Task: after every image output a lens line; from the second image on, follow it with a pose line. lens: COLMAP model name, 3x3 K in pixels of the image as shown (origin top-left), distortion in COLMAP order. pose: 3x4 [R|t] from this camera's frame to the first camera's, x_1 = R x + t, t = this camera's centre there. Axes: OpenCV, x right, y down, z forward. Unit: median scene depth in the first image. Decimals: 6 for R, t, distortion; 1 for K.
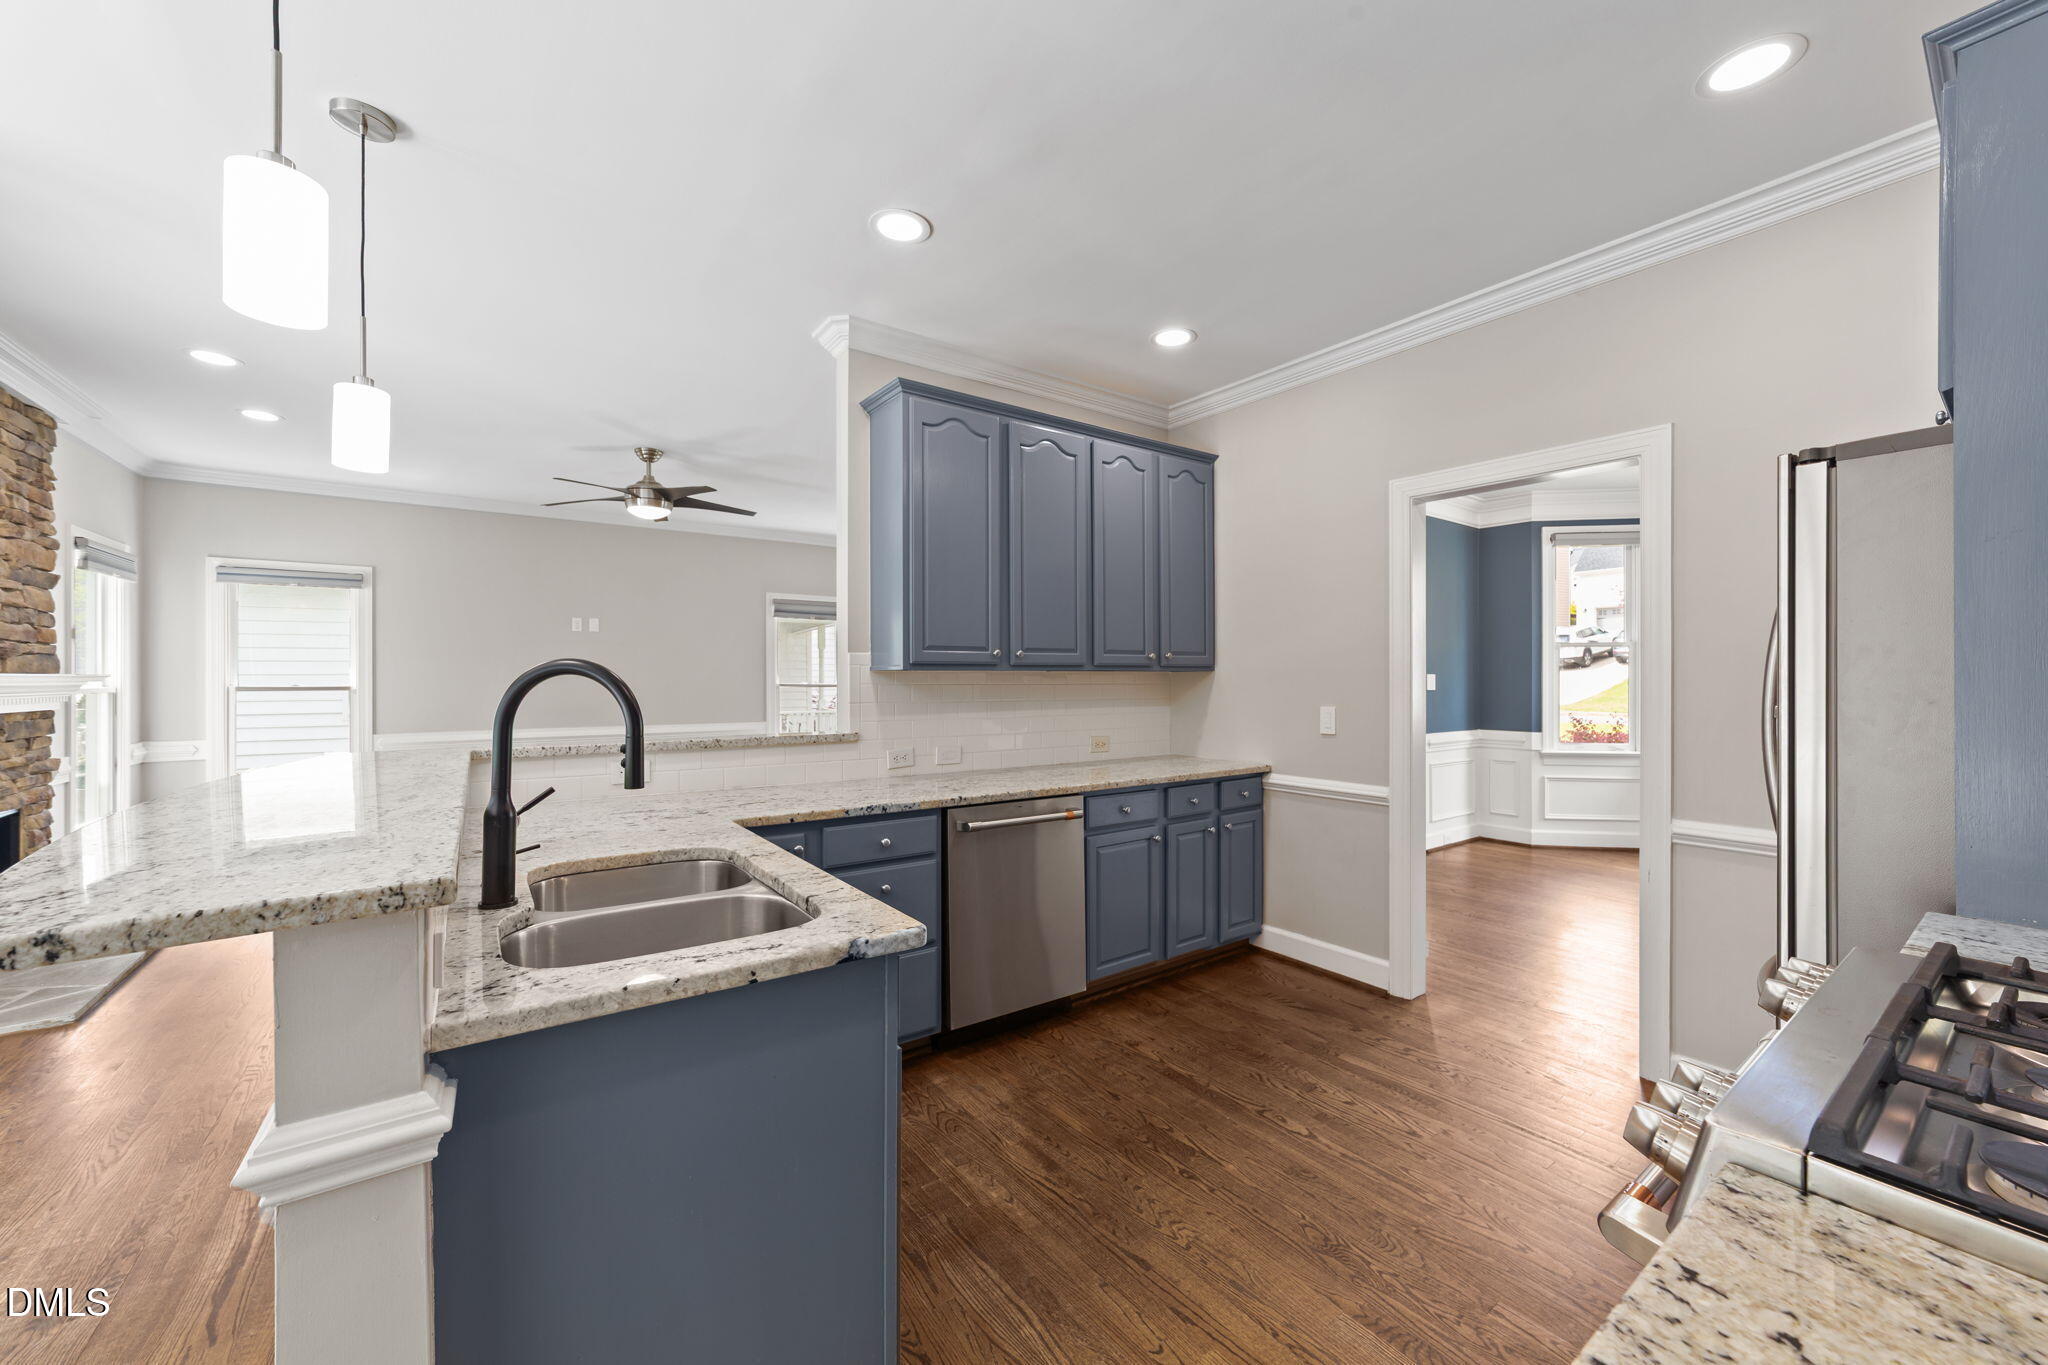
lens RADIAL K [[794.5, 0, 1028.8], [0, 794.5, 677.0], [0, 0, 1]] dist [-0.001750, -0.000230]
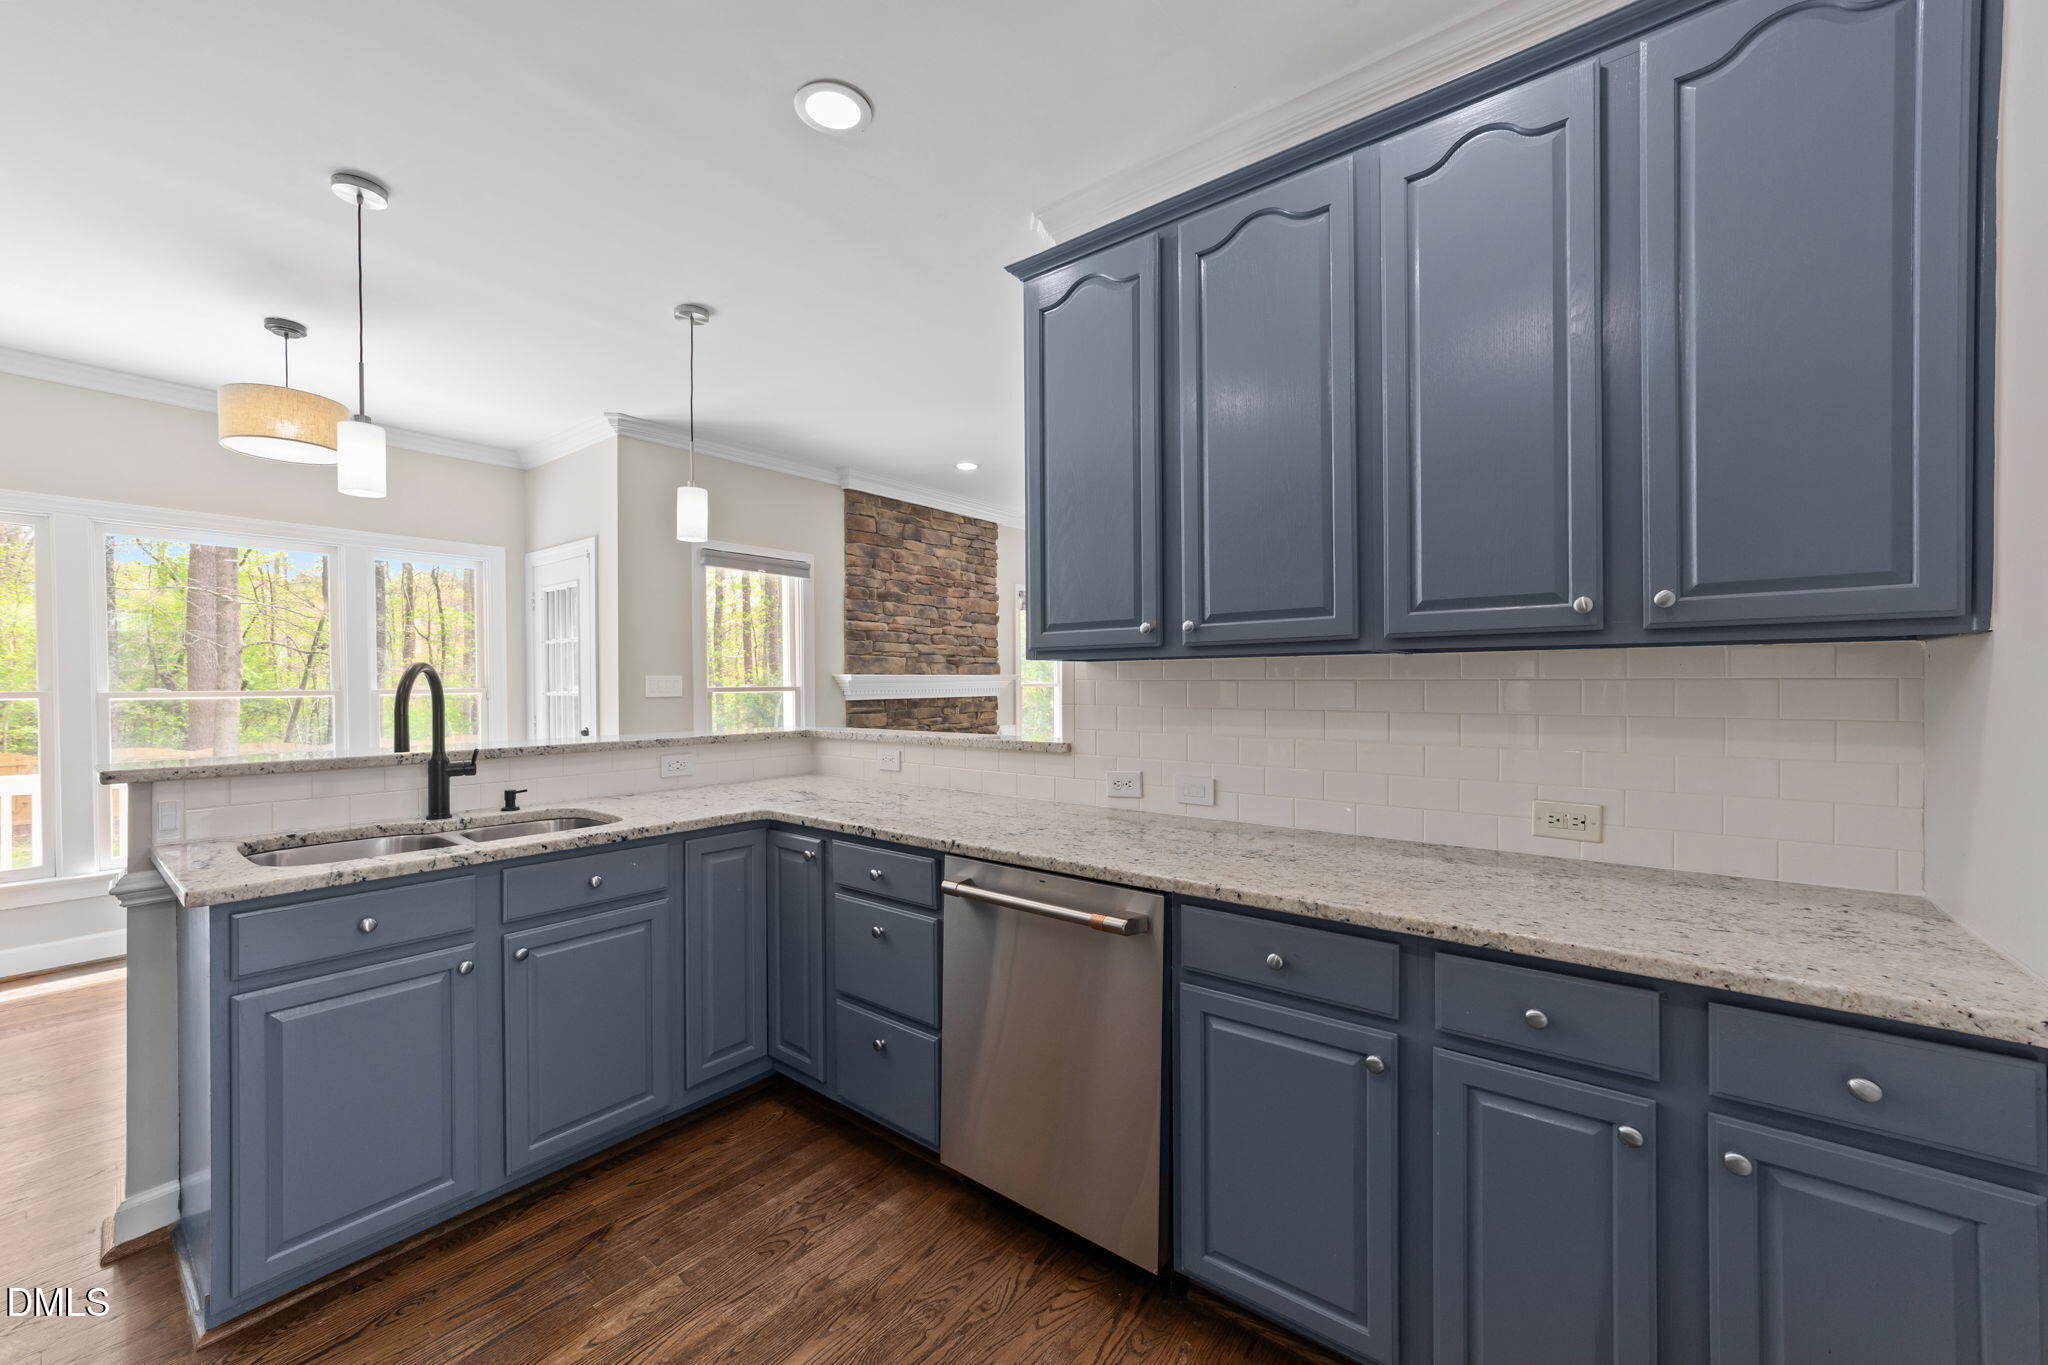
lens RADIAL K [[792.2, 0, 1024.0], [0, 792.2, 682.5], [0, 0, 1]] dist [-0.014841, 0.000044]
pose [[0.275686, 0.001425, -0.961247, 0.485255], [0.007881, 0.999962, 0.003743, 0.008040], [0.961215, -0.008608, 0.275665, 0.706011]]
